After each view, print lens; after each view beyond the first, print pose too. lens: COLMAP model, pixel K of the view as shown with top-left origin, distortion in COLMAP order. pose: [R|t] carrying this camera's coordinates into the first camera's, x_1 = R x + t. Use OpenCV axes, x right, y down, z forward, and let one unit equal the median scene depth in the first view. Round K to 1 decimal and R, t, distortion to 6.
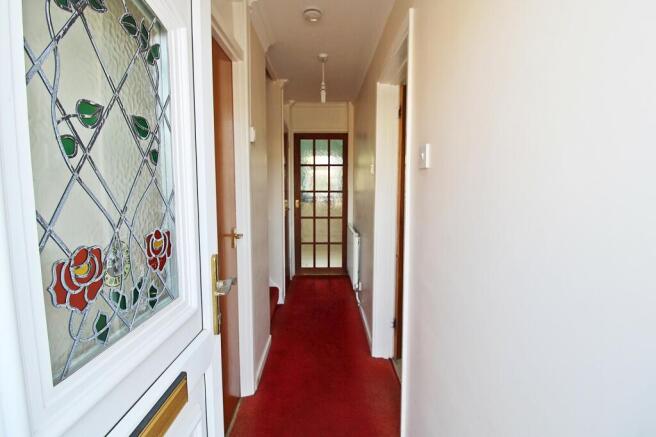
lens RADIAL K [[303.1, 0, 328.3], [0, 303.1, 218.1], [0, 0, 1]] dist [-0.008413, -0.005817]
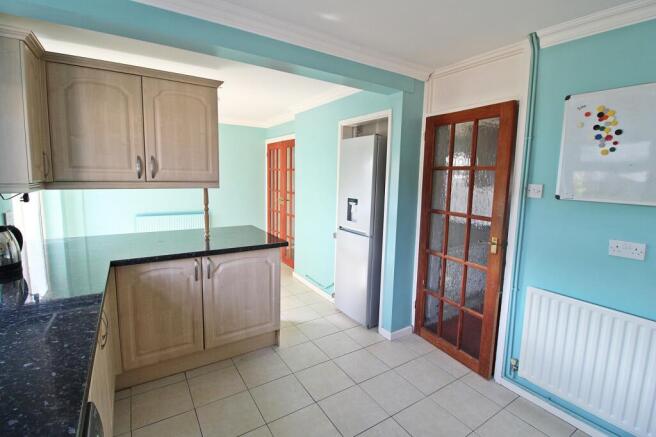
lens RADIAL K [[303.1, 0, 331.2], [0, 303.1, 214.7], [0, 0, 1]] dist [-0.008413, -0.005817]
pose [[0.549276, 0.119543, -0.827046, 0.320394], [-0.103045, 0.991851, 0.074927, -0.103716], [0.829263, 0.044067, 0.557118, 0.480546]]
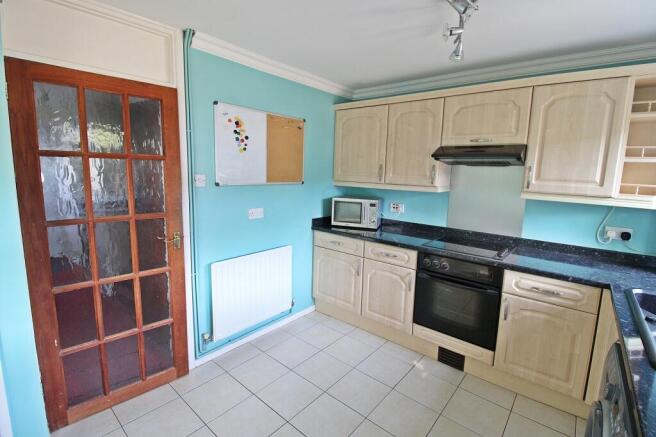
lens RADIAL K [[303.1, 0, 334.0], [0, 303.1, 214.6], [0, 0, 1]] dist [-0.008413, -0.005817]
pose [[0.642236, -0.096460, 0.760414, -0.154835], [0.045598, 0.995101, 0.087719, -0.114674], [-0.765150, -0.021663, 0.643488, 0.491561]]
